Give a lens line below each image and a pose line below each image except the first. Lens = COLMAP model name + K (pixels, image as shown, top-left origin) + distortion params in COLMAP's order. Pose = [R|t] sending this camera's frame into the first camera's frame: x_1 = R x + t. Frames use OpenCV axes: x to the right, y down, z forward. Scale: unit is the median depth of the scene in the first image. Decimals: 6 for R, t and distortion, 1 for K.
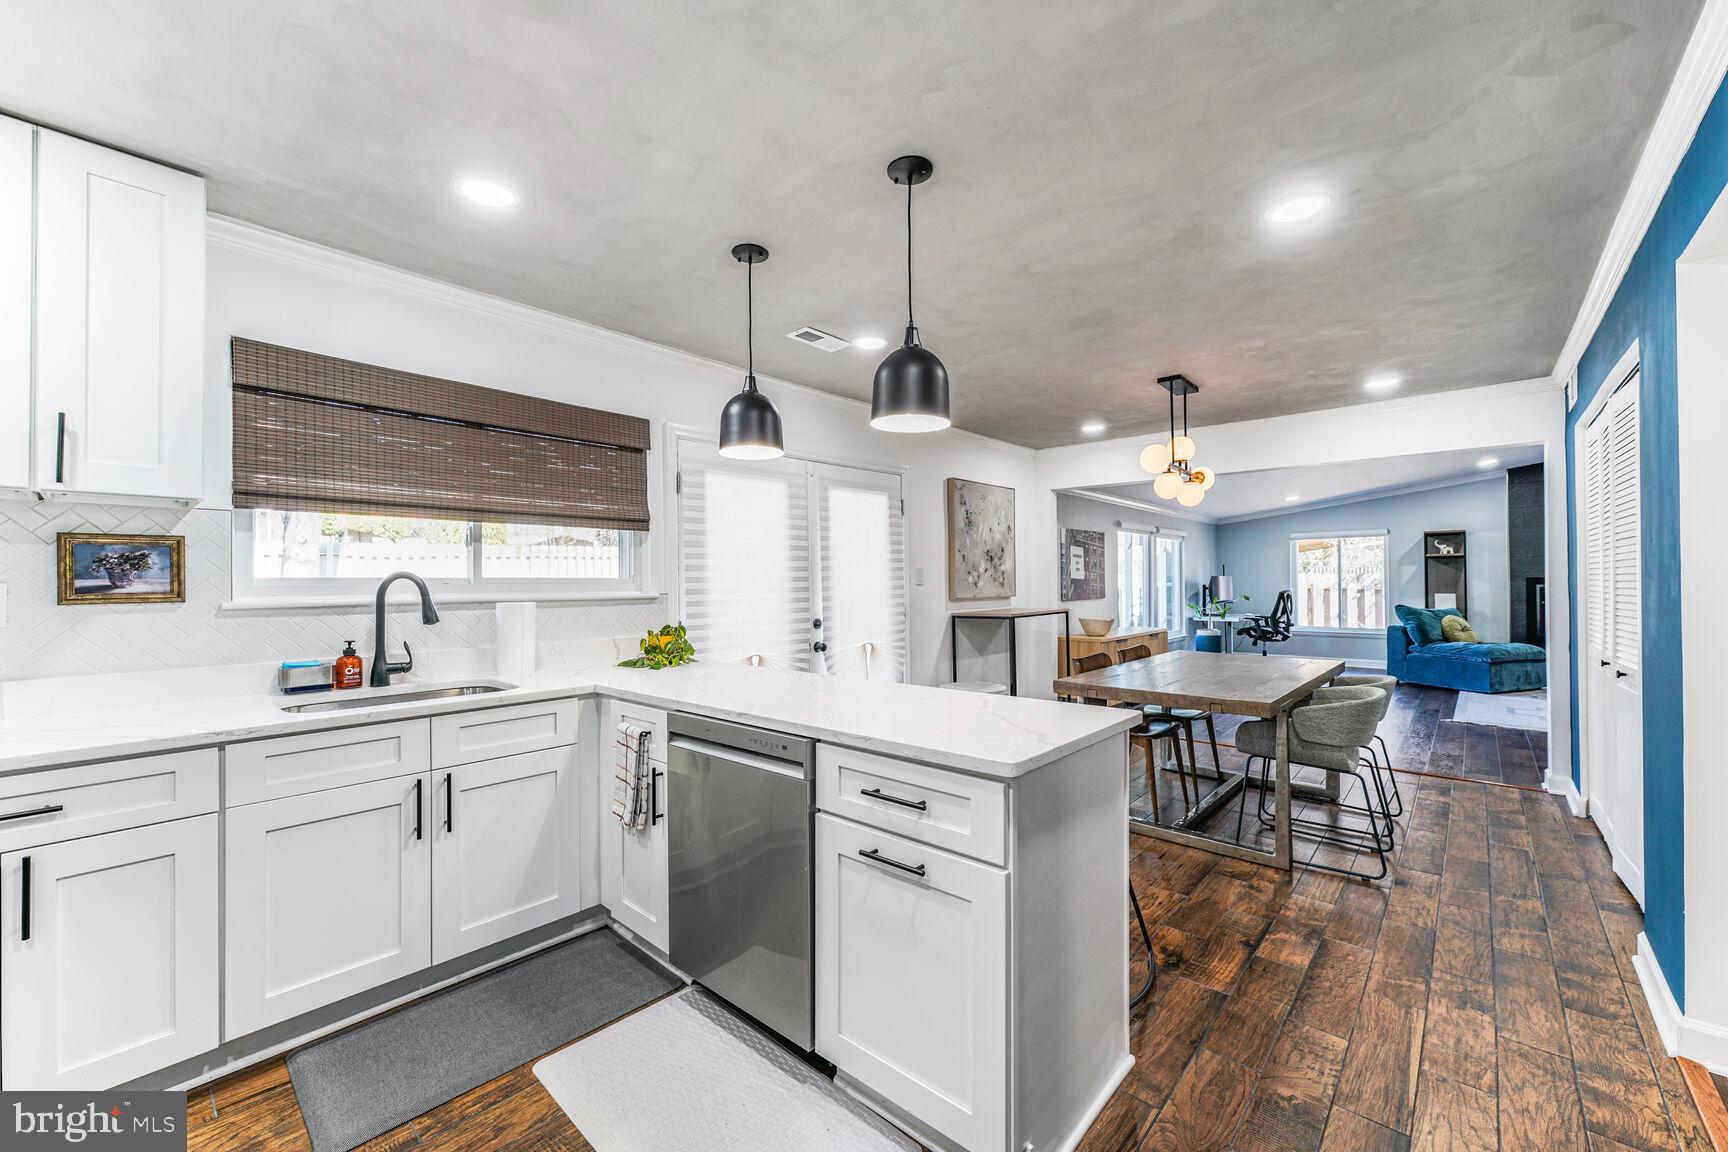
lens RADIAL K [[683.8, 0, 862.3], [0, 683.8, 576.4], [0, 0, 1]] dist [-0.003008, 0.001171]
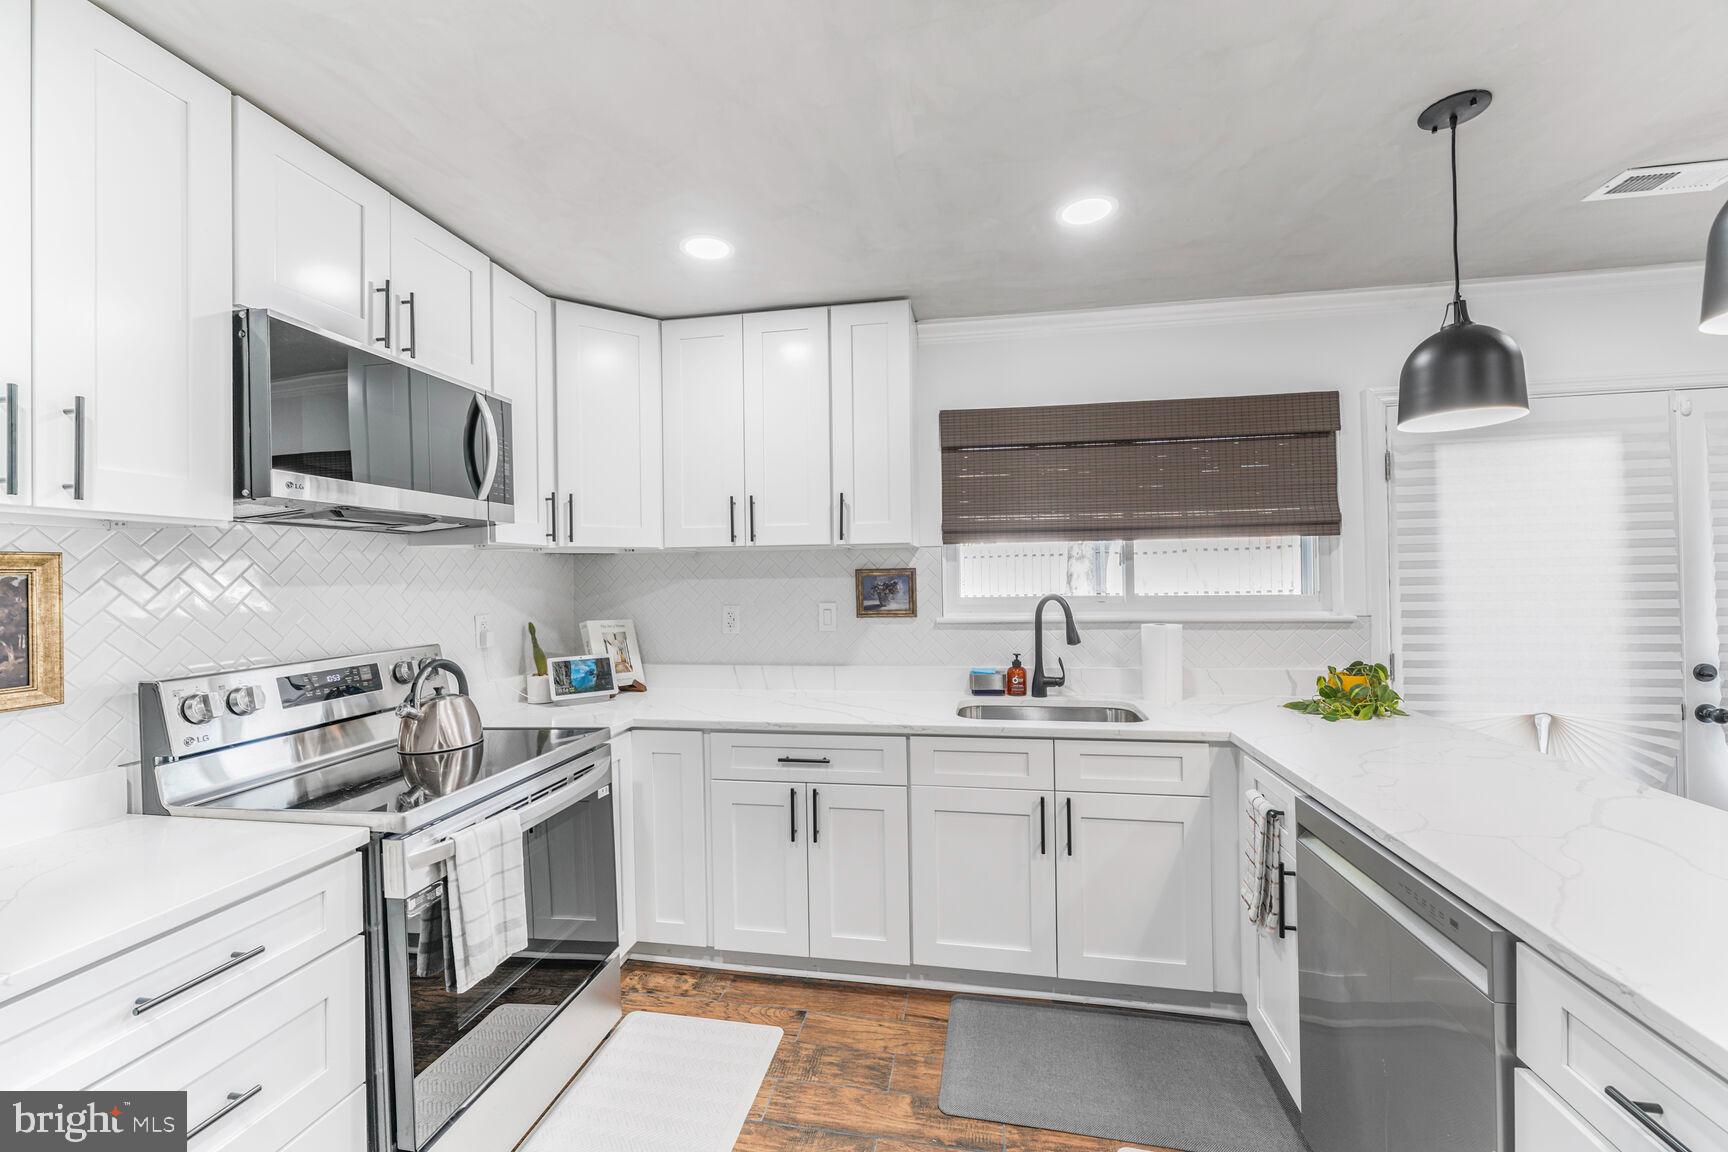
lens RADIAL K [[683.8, 0, 862.5], [0, 683.8, 576.2], [0, 0, 1]] dist [-0.003008, 0.001171]
pose [[0.522667, -0.002905, -0.852532, 0.061750], [0.017793, 0.999814, 0.007501, -0.032890], [0.852351, -0.019089, 0.522621, 0.122148]]
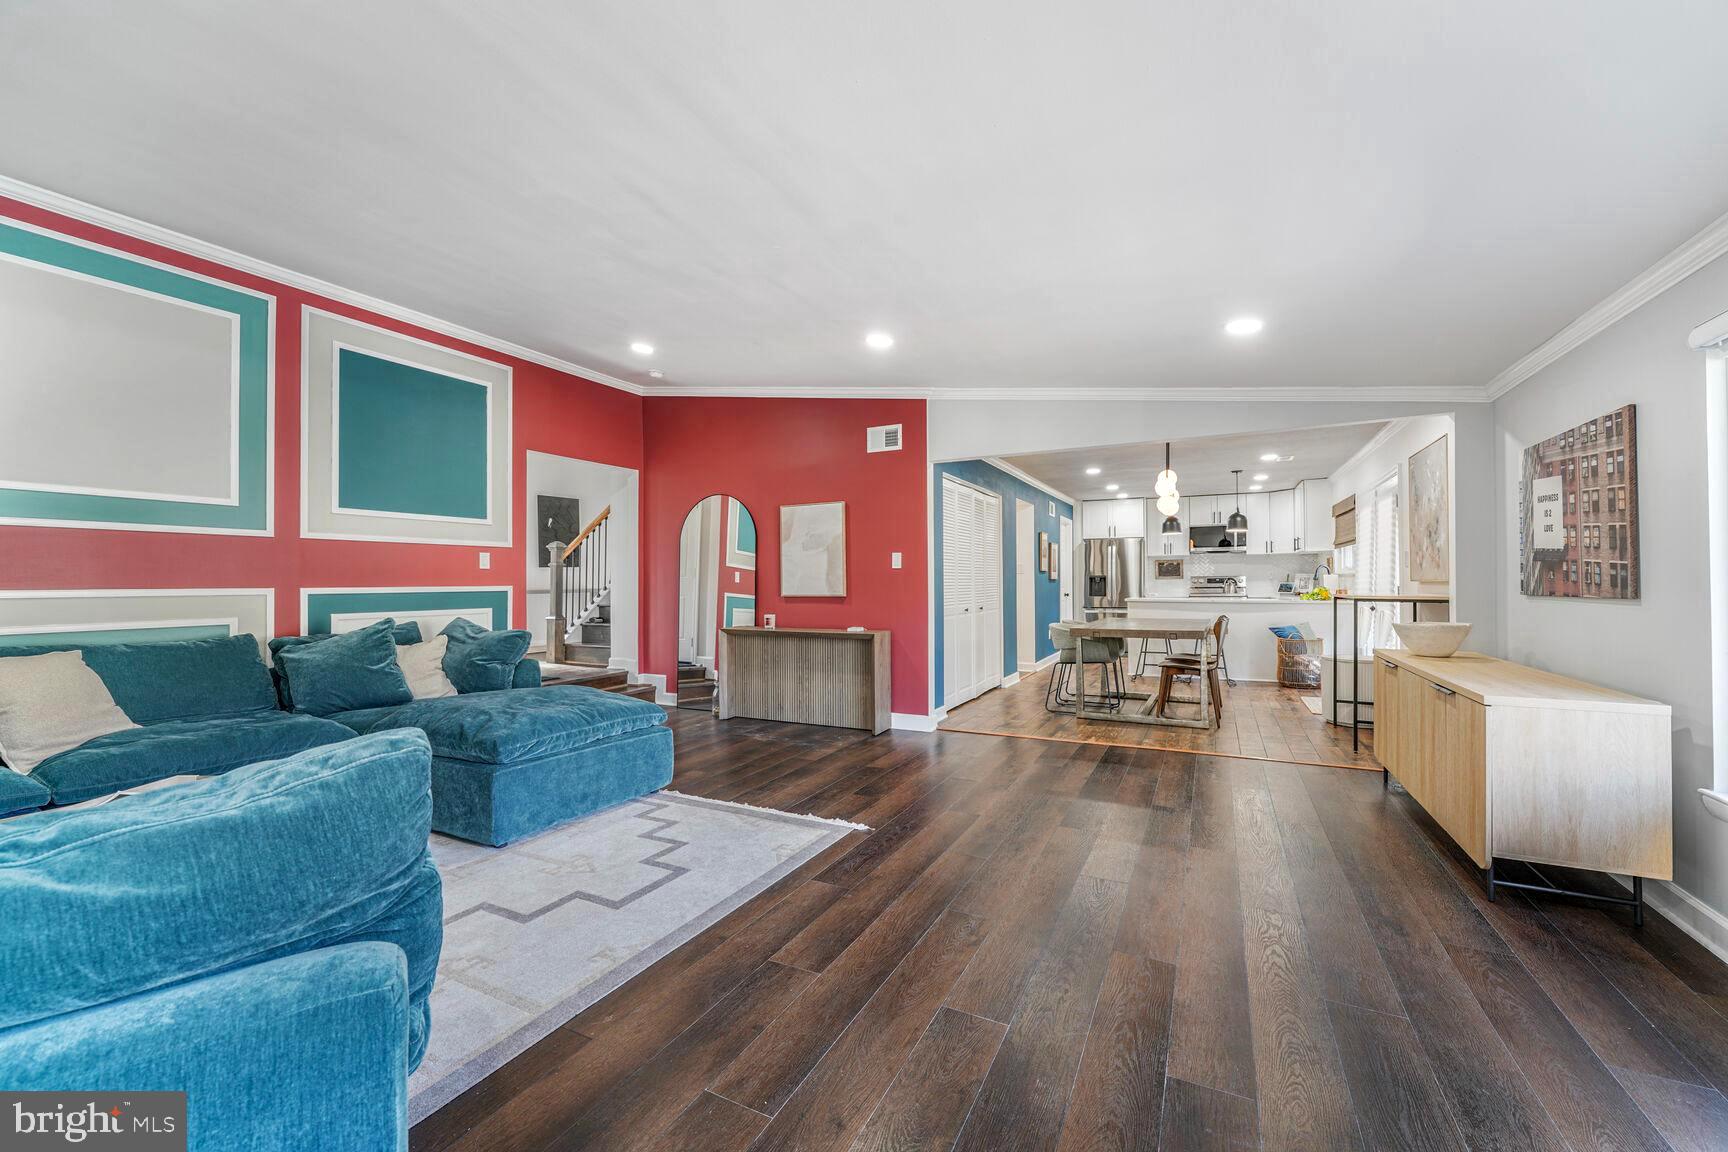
lens RADIAL K [[683.8, 0, 860.3], [0, 683.8, 576.7], [0, 0, 1]] dist [-0.003008, 0.001171]
pose [[-0.967881, 0.009995, -0.251210, 1.685675], [0.013221, 0.999850, -0.011157, 0.040740], [0.251061, -0.014120, -0.967868, 2.569214]]
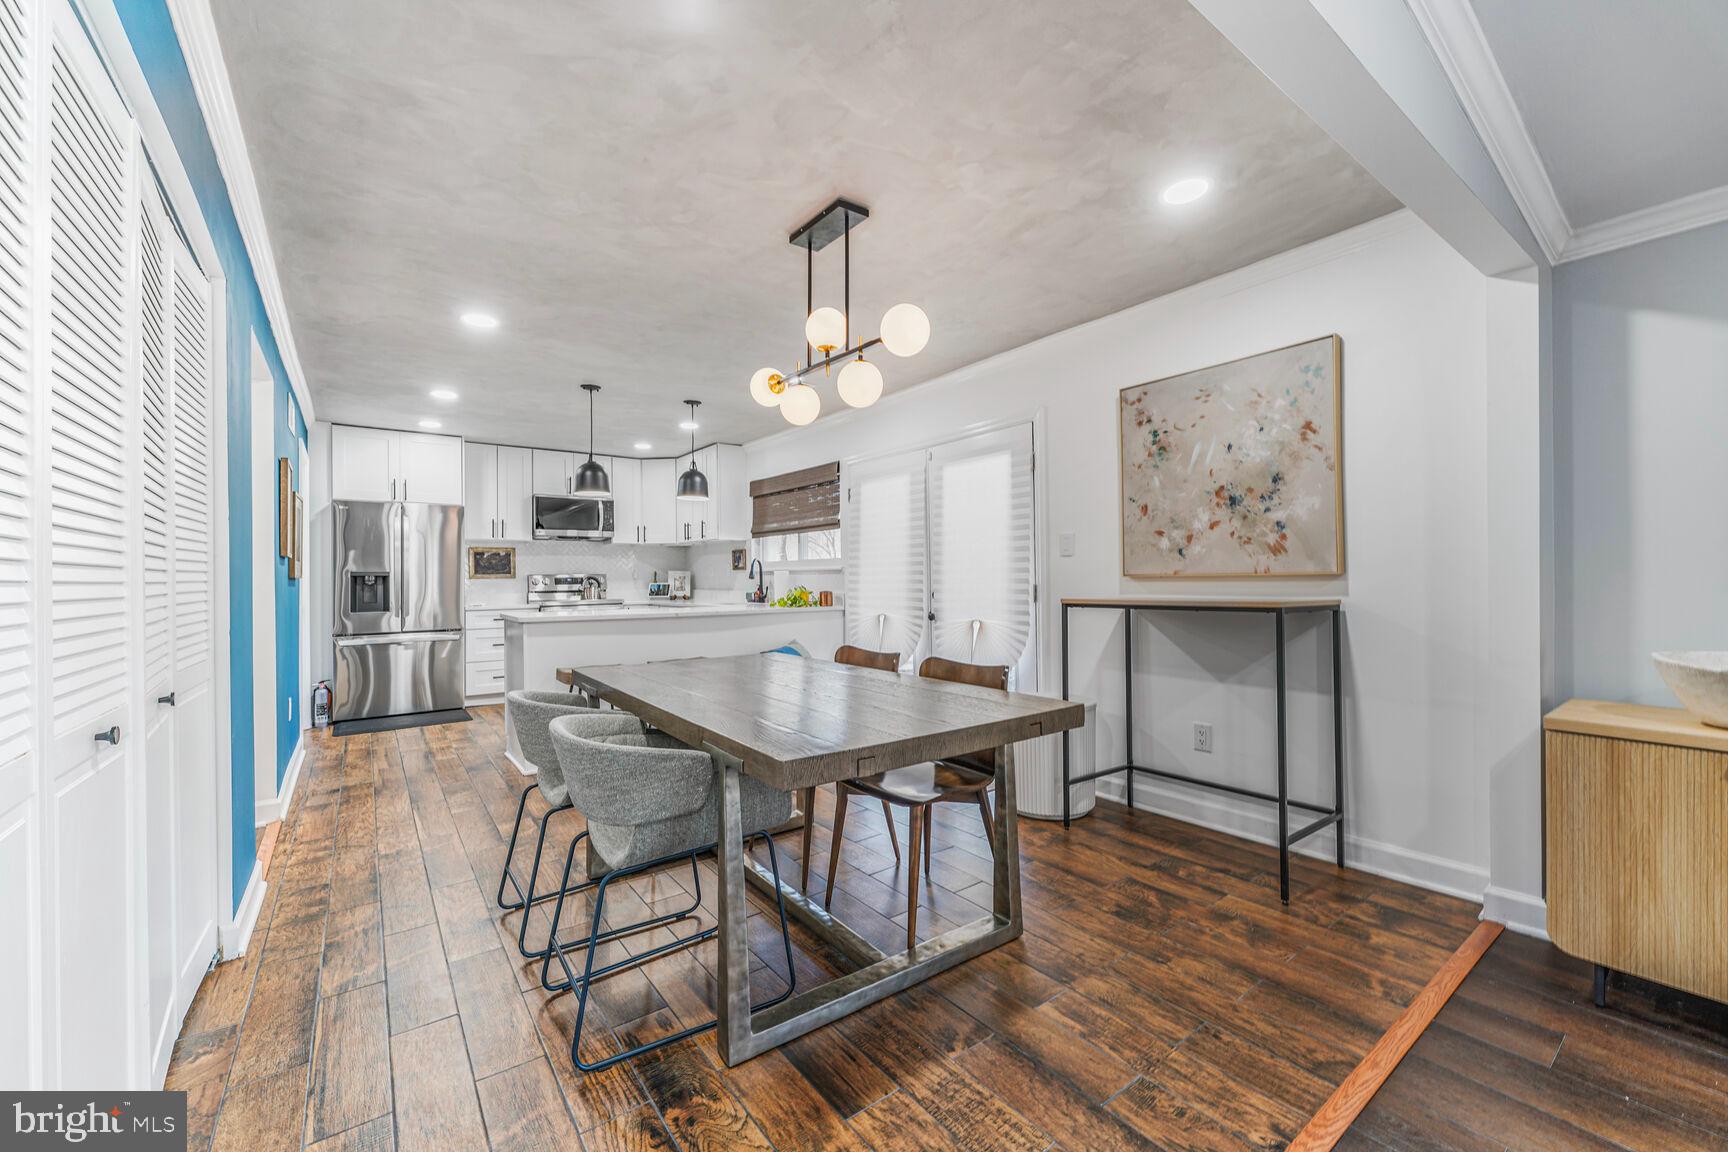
lens RADIAL K [[683.8, 0, 864.4], [0, 683.8, 577.6], [0, 0, 1]] dist [-0.003008, 0.001171]
pose [[-0.198942, 0.008132, -0.979977, 1.203247], [0.016793, 0.999847, 0.004888, 0.040284], [0.979867, -0.015484, -0.199048, 1.300418]]
